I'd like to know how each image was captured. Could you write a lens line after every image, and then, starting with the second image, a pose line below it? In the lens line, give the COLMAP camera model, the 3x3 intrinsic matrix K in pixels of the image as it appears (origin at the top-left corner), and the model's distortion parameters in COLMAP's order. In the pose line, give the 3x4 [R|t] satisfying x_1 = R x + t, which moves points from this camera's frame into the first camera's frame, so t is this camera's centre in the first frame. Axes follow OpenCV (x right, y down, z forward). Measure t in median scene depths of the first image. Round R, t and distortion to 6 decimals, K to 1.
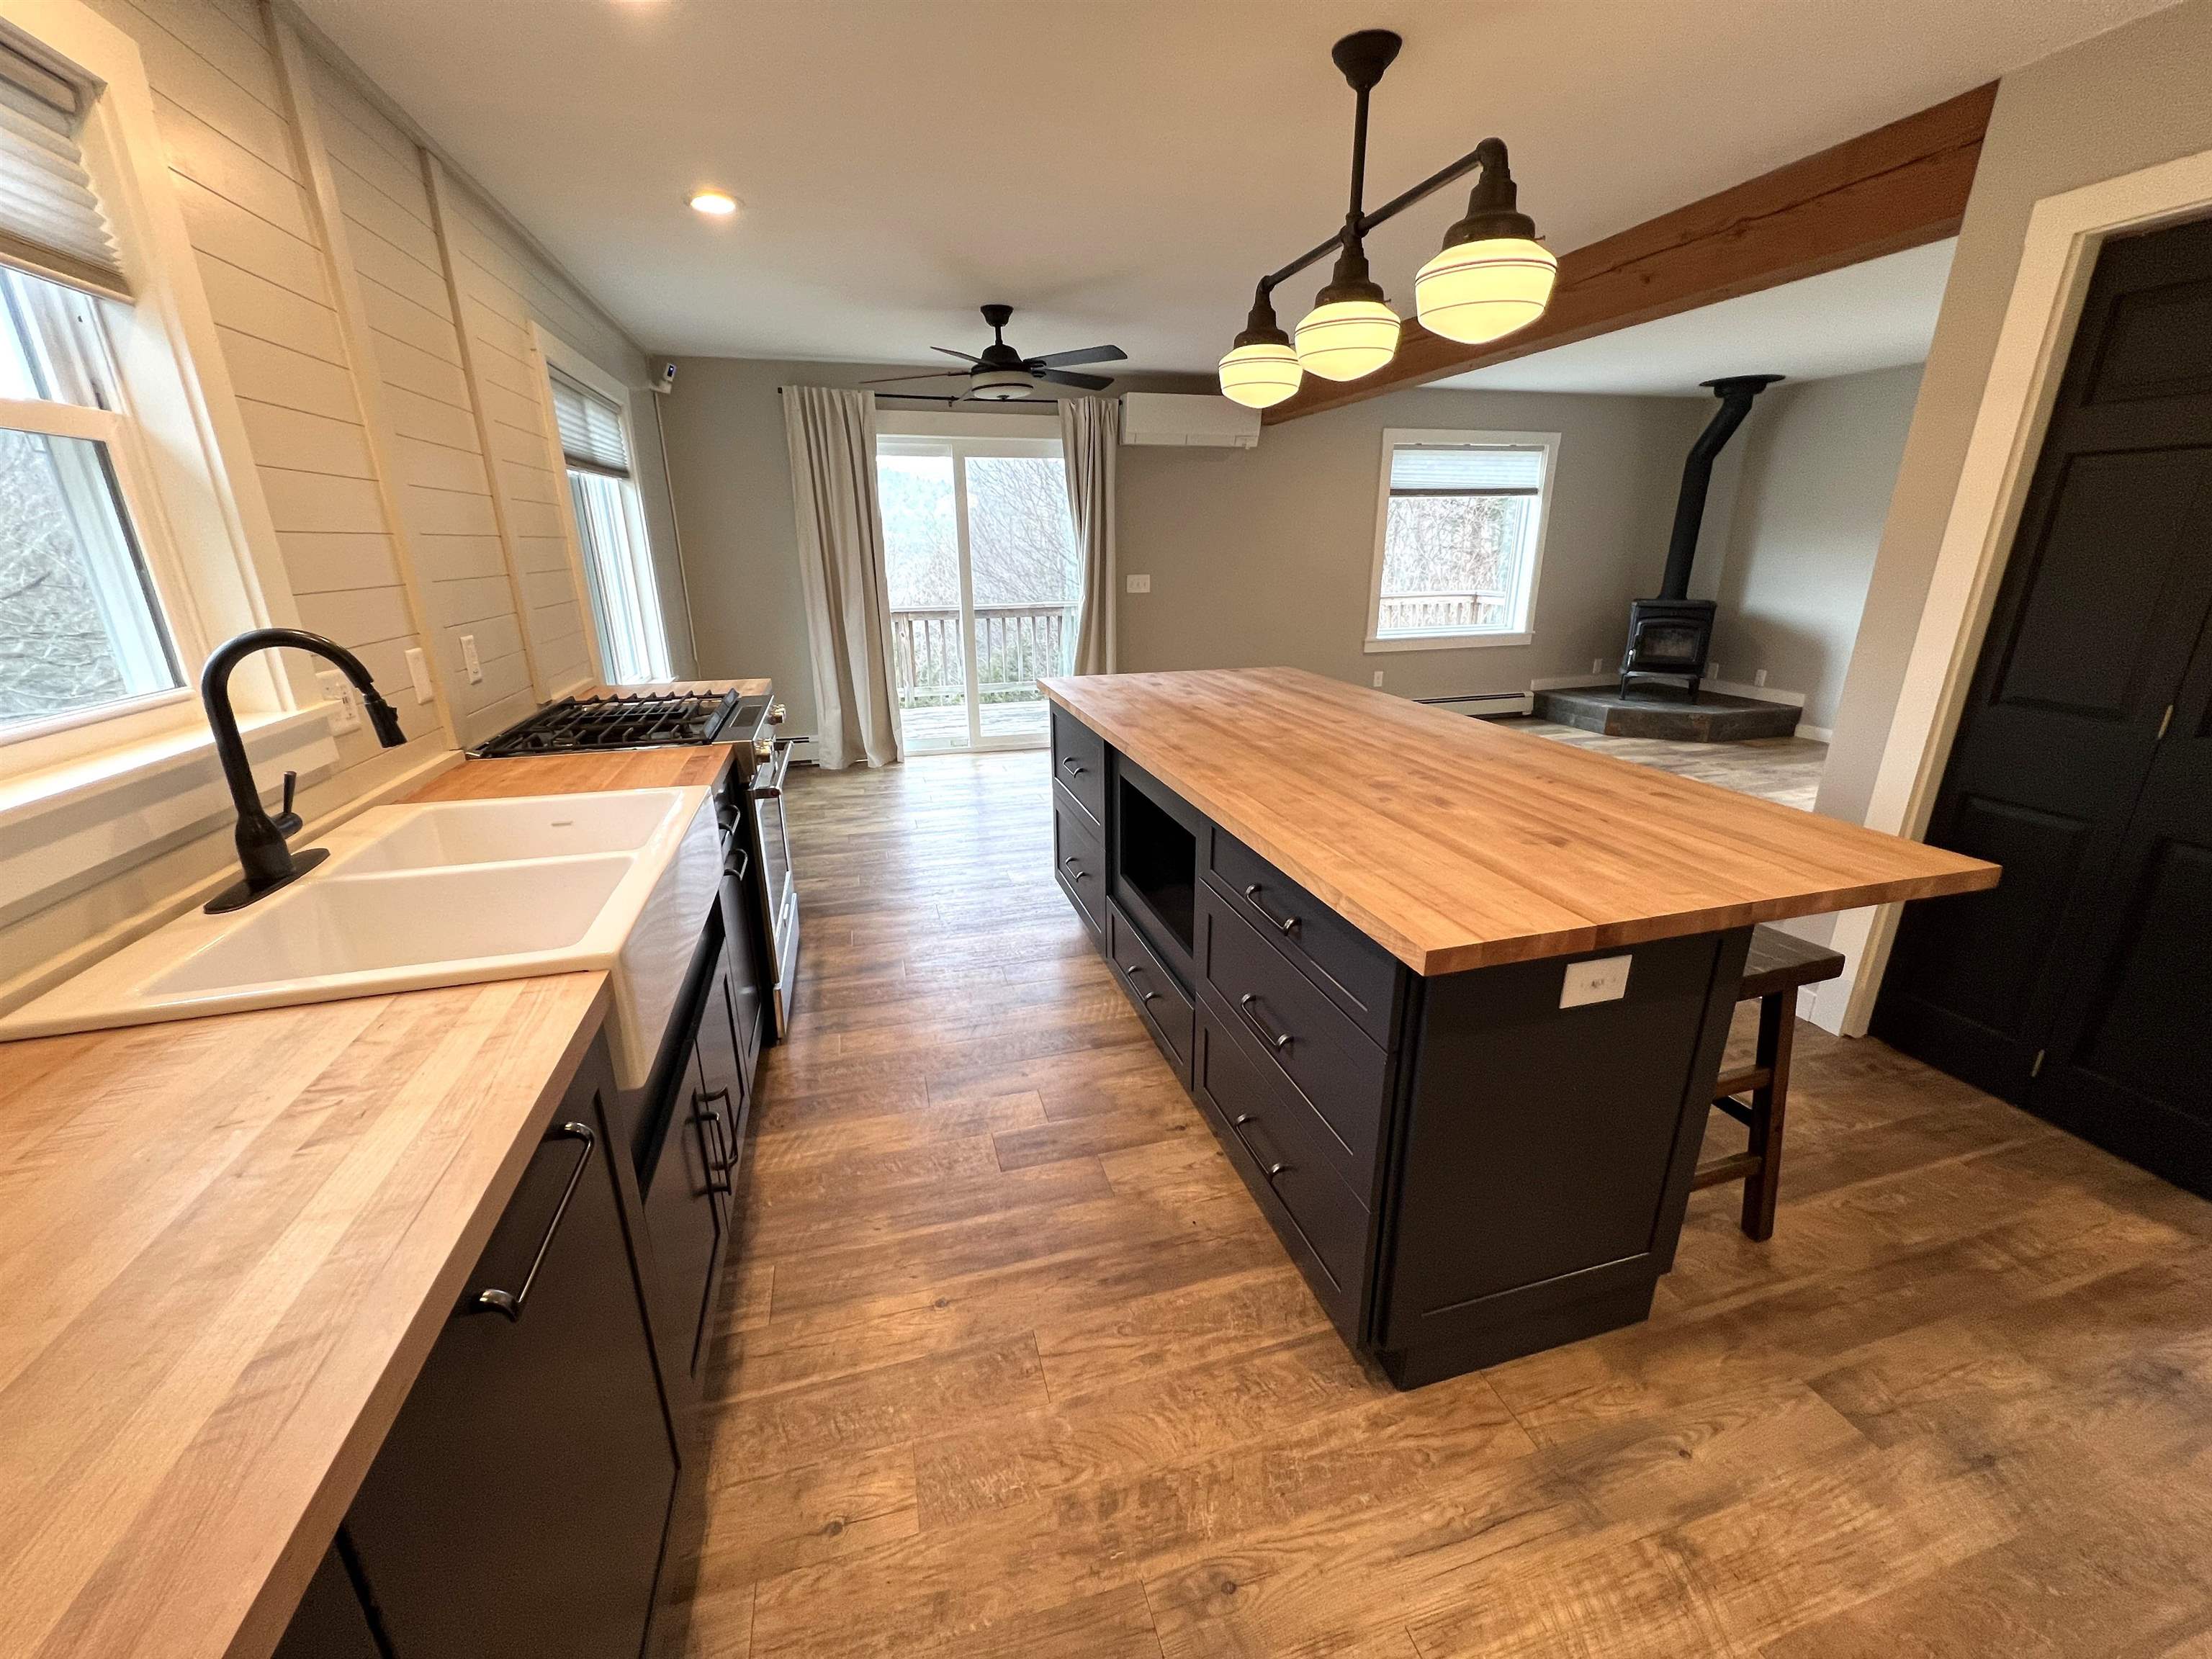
lens RADIAL K [[880.2, 0, 1109.0], [0, 880.2, 838.7], [0, 0, 1]] dist [-0.002183, 0.000601]
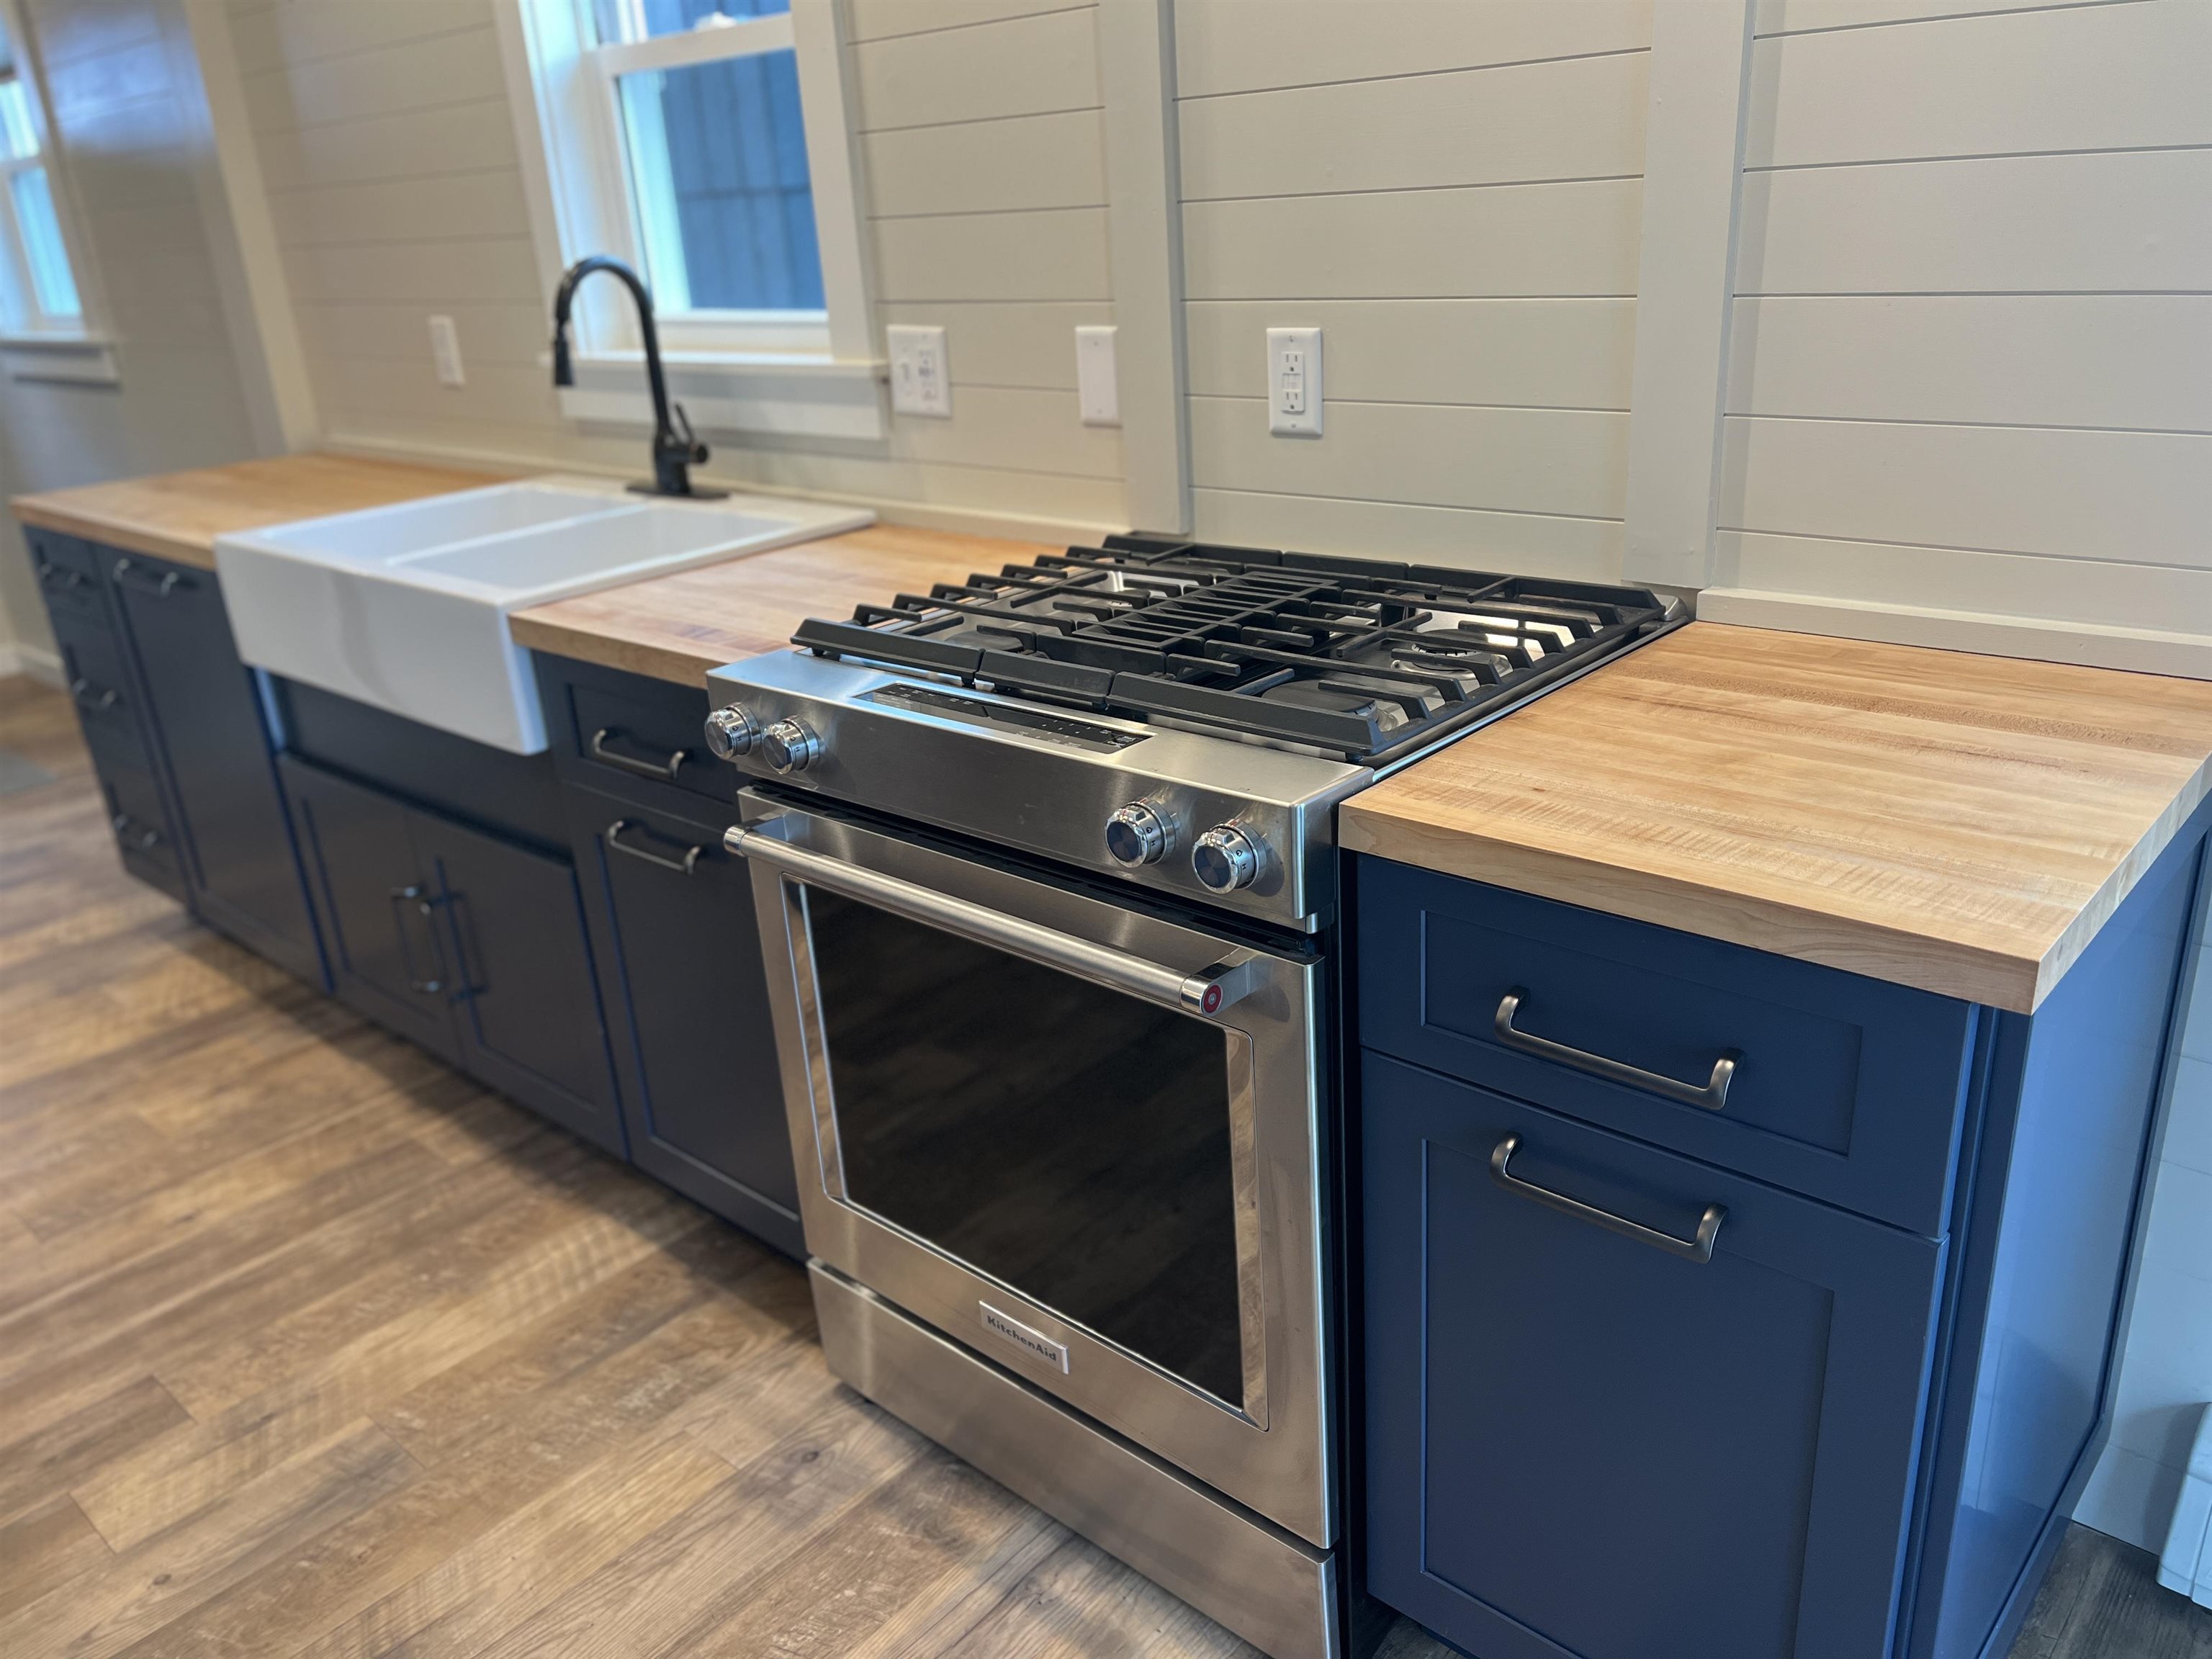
lens RADIAL K [[1682.5, 0, 1096.4], [0, 1682.5, 834.9], [0, 0, 1]] dist [0.027890, -0.002874]
pose [[-0.847638, 0.245690, -0.470261, -0.232668], [-0.105744, 0.790315, 0.603506, -0.664298], [0.519930, 0.561283, -0.643921, 2.040829]]
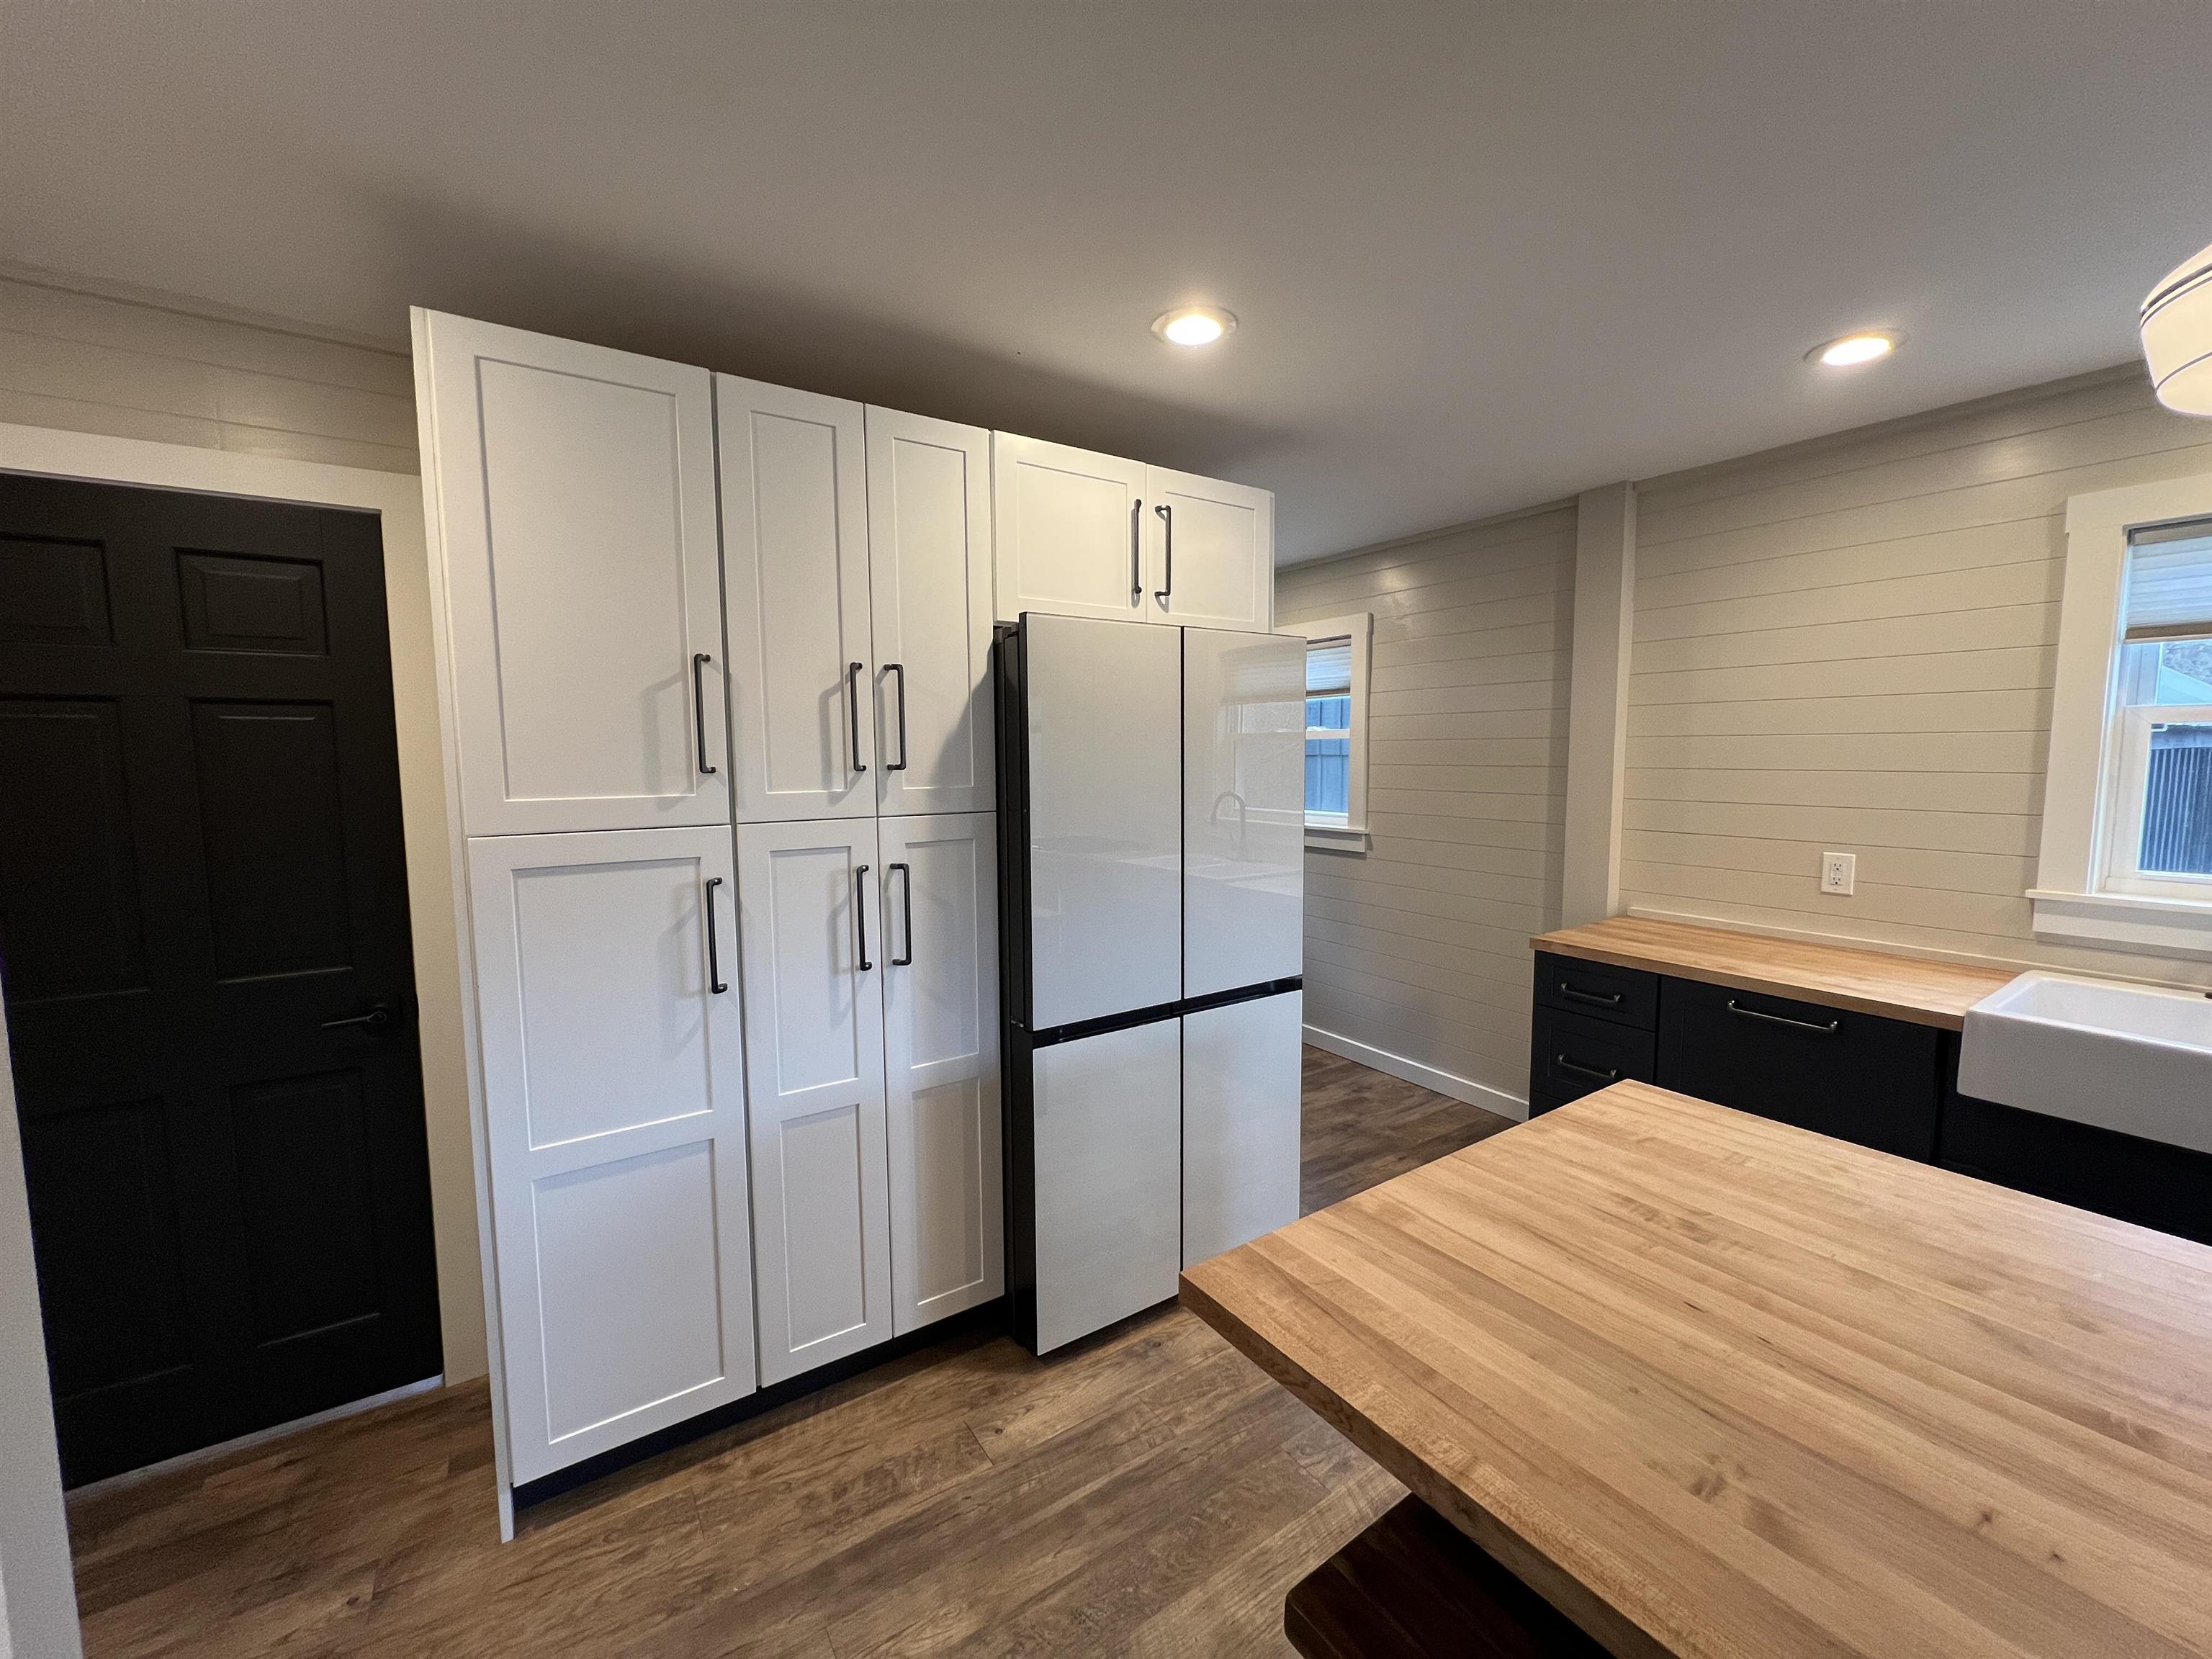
lens RADIAL K [[880.2, 0, 1107.4], [0, 880.2, 832.4], [0, 0, 1]] dist [-0.002183, 0.000601]
pose [[-0.950070, 0.040415, -0.309409, 0.984708], [-0.090311, 0.913524, 0.396632, -0.448098], [0.298682, 0.404771, -0.864262, 1.119102]]
